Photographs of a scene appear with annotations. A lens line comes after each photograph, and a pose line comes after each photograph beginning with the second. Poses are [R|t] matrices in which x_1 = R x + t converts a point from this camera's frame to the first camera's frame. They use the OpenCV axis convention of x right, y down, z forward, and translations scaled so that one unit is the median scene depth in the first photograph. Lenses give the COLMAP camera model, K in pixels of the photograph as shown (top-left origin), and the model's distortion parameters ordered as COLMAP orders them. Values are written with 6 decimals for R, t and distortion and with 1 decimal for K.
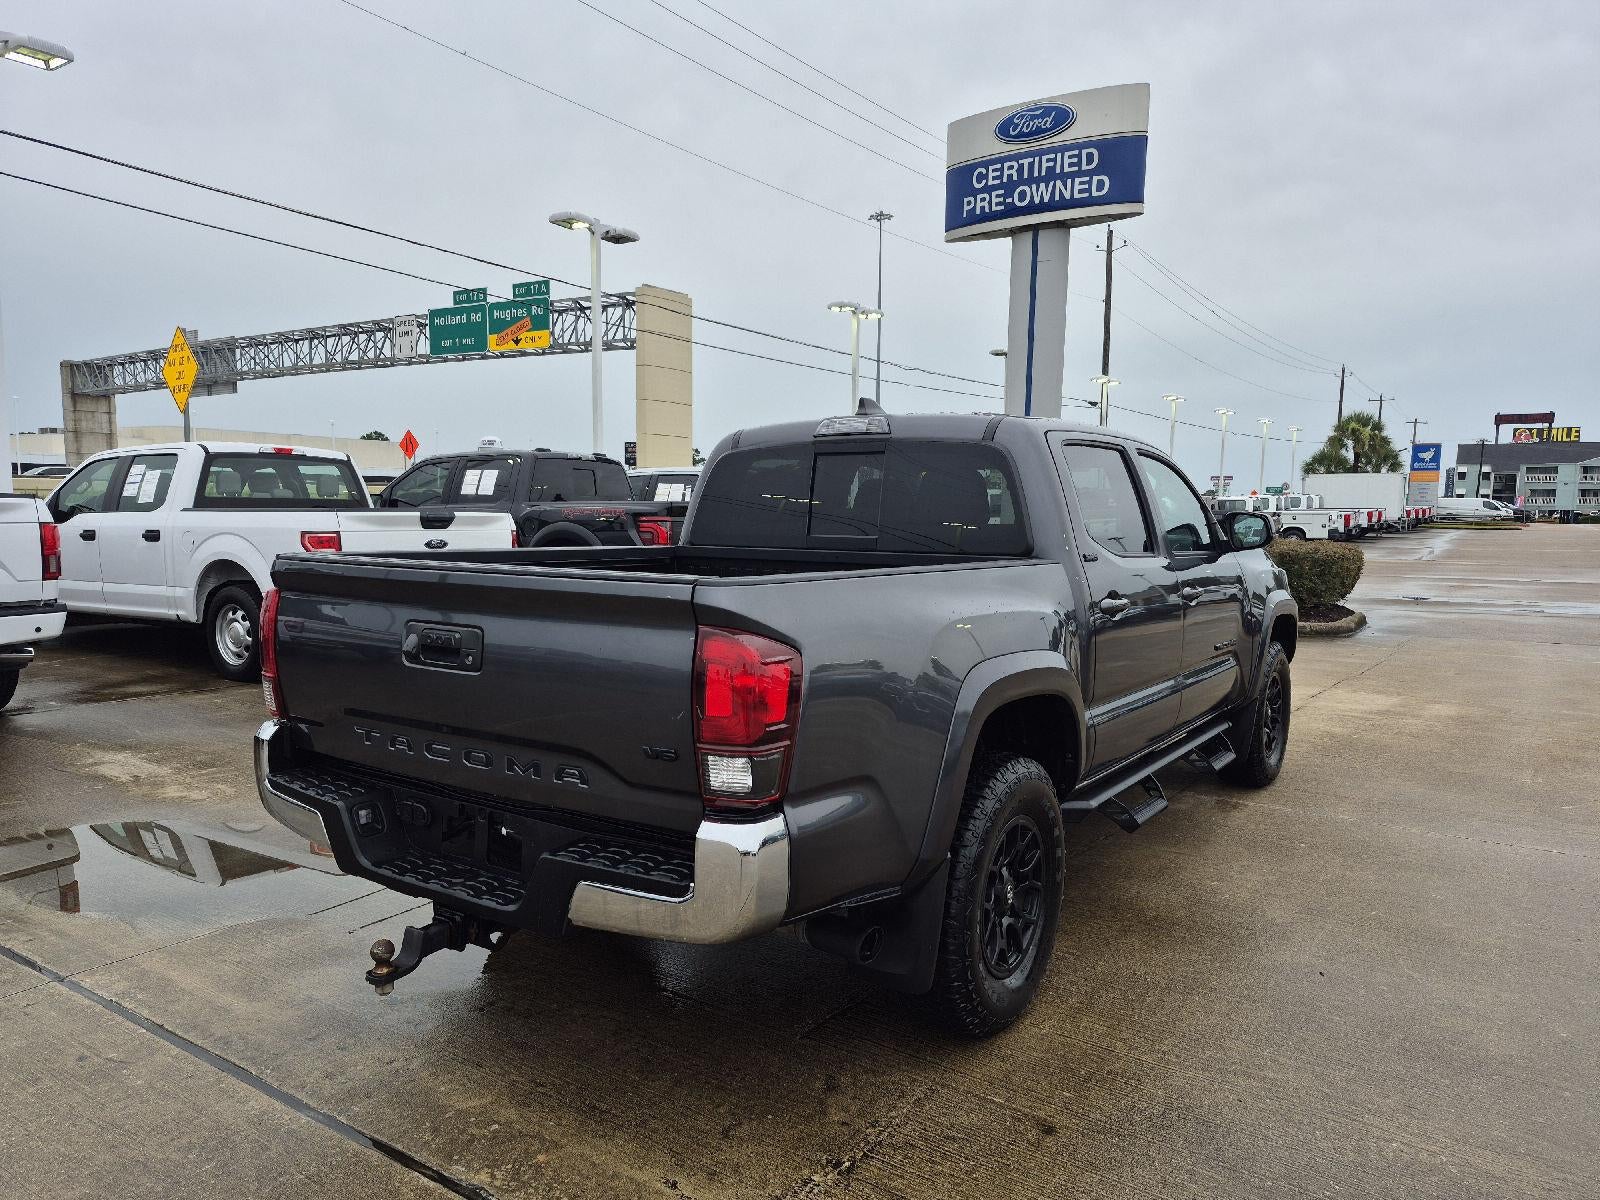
lens RADIAL K [[1129.4, 0, 802.3], [0, 1129.4, 599.2], [0, 0, 1]] dist [0.022541, -0.018091]
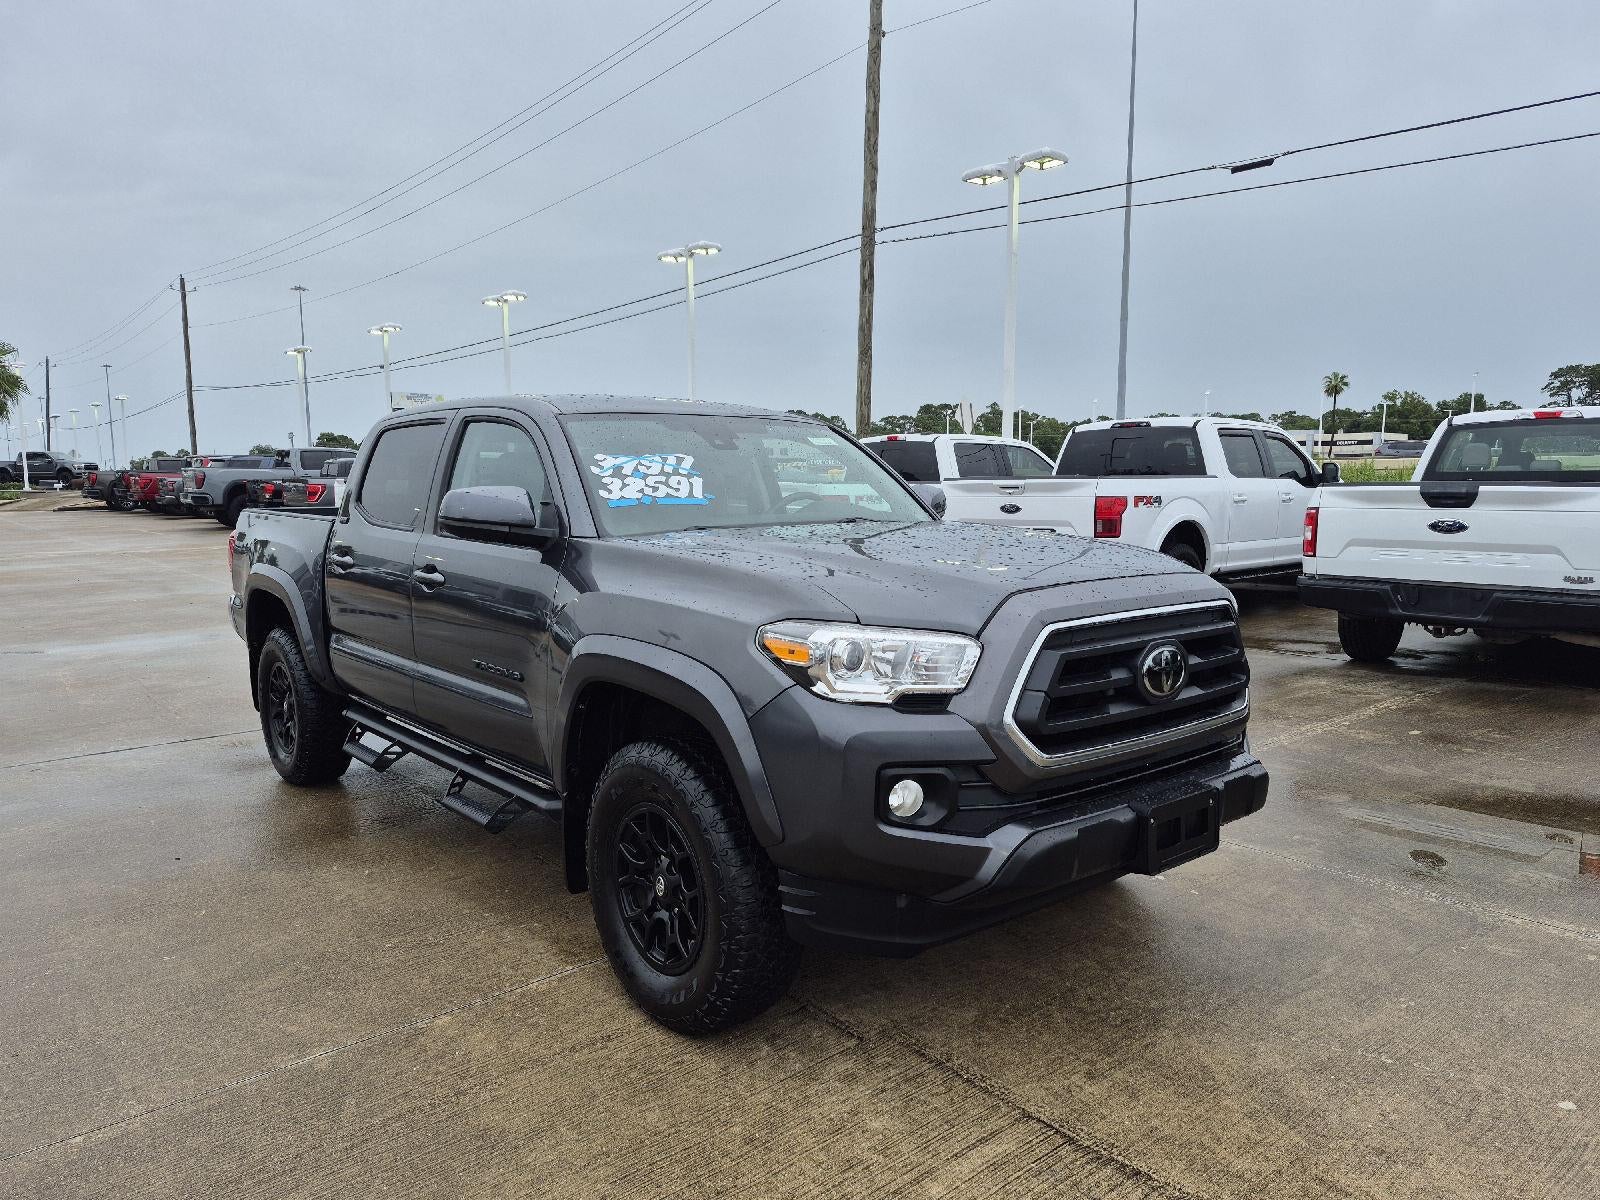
lens RADIAL K [[1129.4, 0, 795.6], [0, 1129.4, 610.2], [0, 0, 1]] dist [0.022541, -0.018091]
pose [[-0.300581, 0.097446, -0.948765, 0.103190], [-0.065786, 0.990279, 0.122552, -0.010461], [0.951485, 0.099252, -0.291249, 0.144633]]
